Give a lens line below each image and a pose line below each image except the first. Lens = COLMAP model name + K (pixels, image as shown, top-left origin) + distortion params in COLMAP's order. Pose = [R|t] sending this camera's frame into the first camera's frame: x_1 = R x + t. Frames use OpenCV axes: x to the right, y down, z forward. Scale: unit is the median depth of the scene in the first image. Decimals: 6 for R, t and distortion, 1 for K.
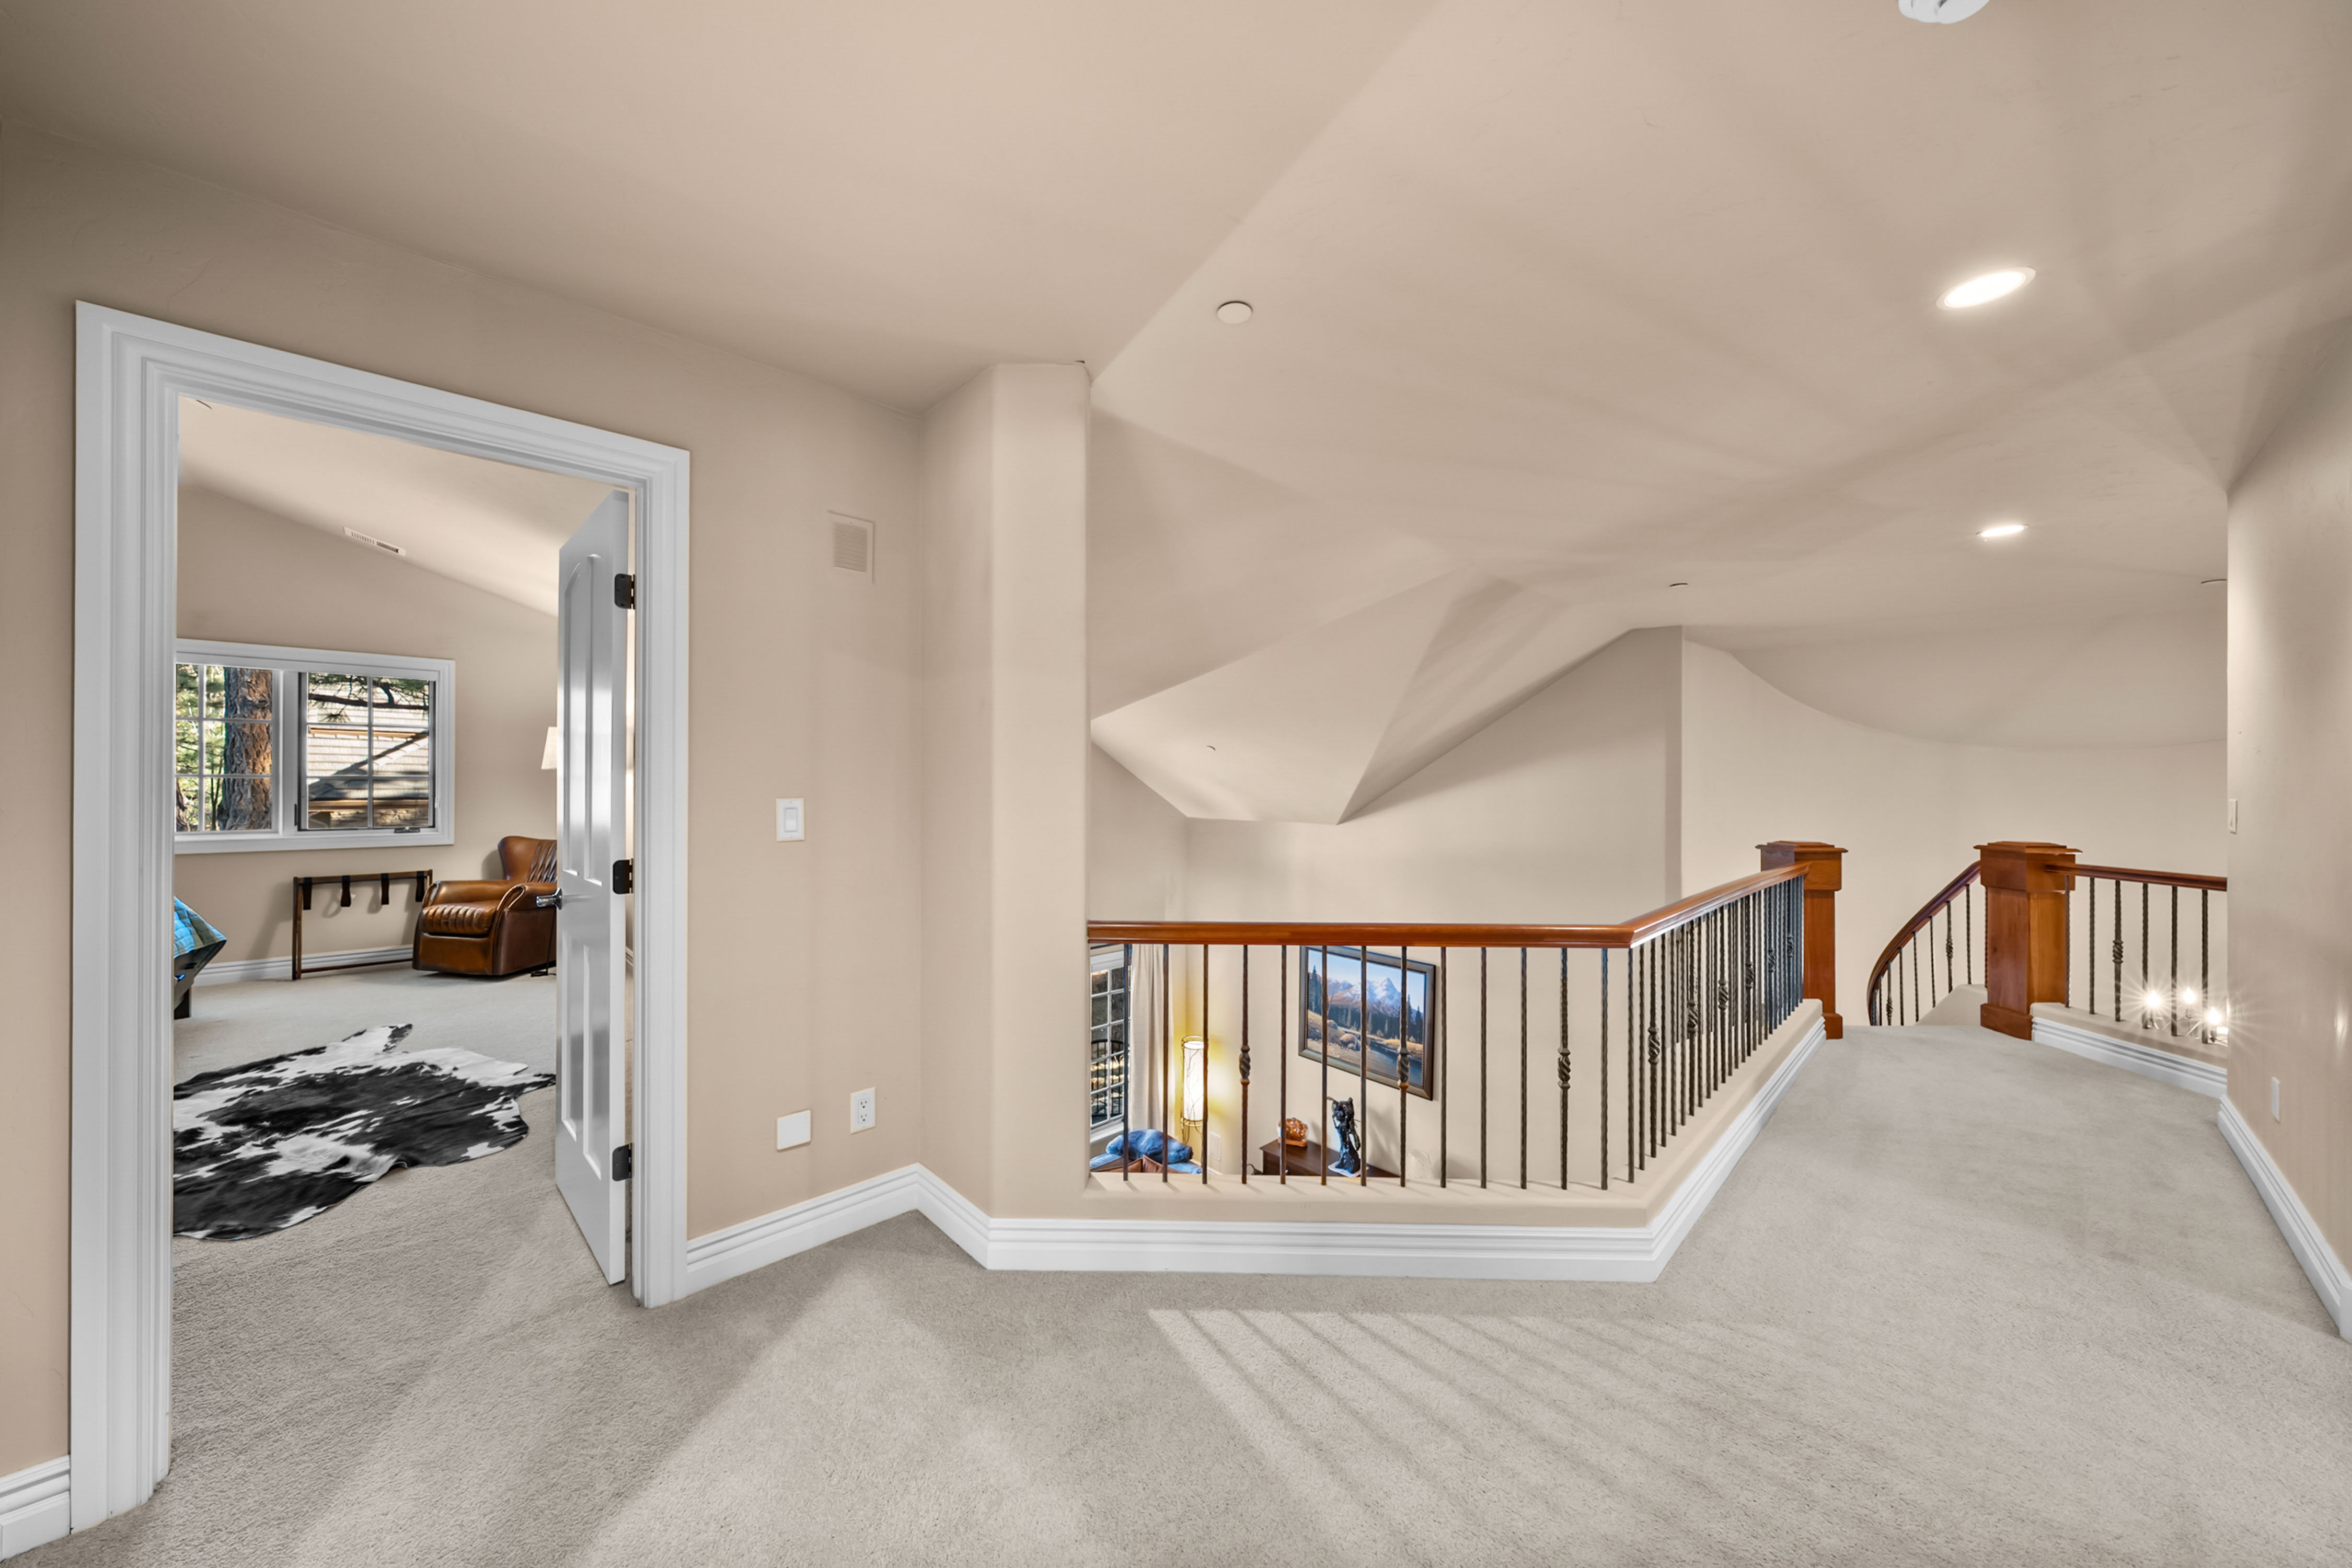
lens RADIAL K [[777.0, 0, 1176.0], [0, 777.0, 784.0], [0, 0, 1]] dist [-0.003659, 0.000035]
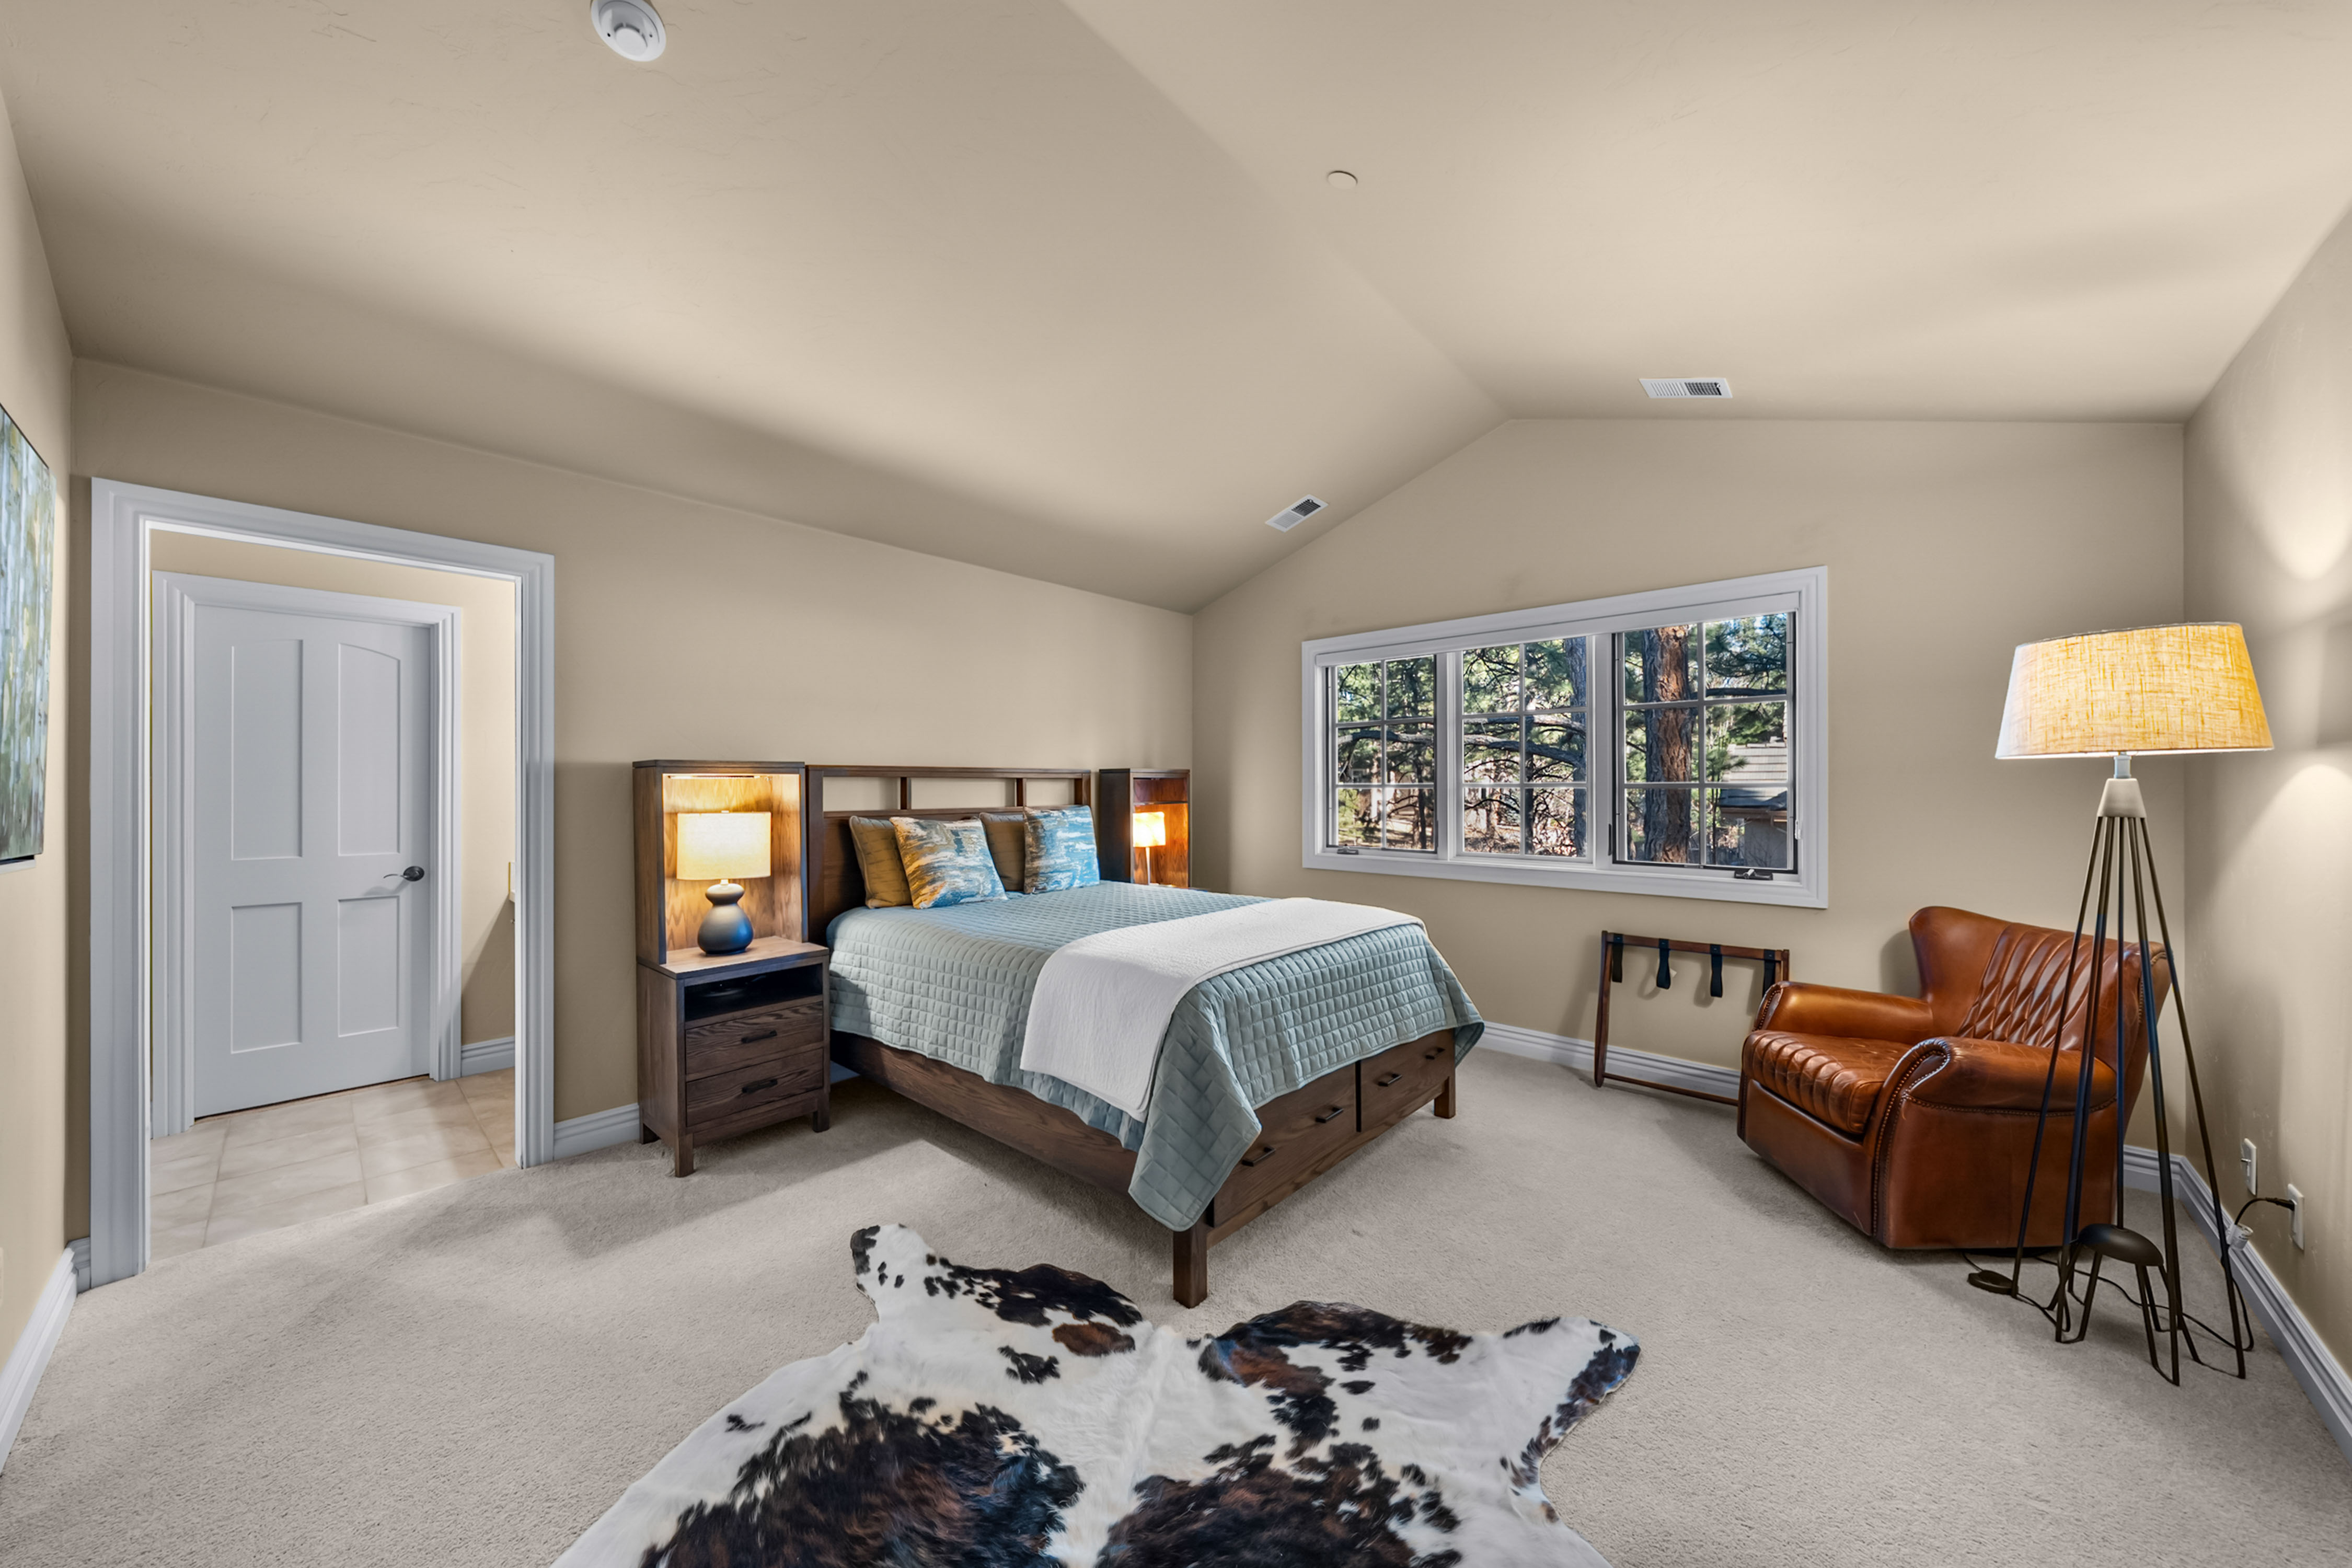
lens RADIAL K [[804.6, 0, 1158.9], [0, 804.6, 781.9], [0, 0, 1]] dist [-0.006965, 0.000519]
pose [[0.039603, -0.007510, -0.999187, -0.432834], [-0.003314, 0.999965, -0.007647, -0.004553], [0.999210, 0.003614, 0.039577, 0.563395]]
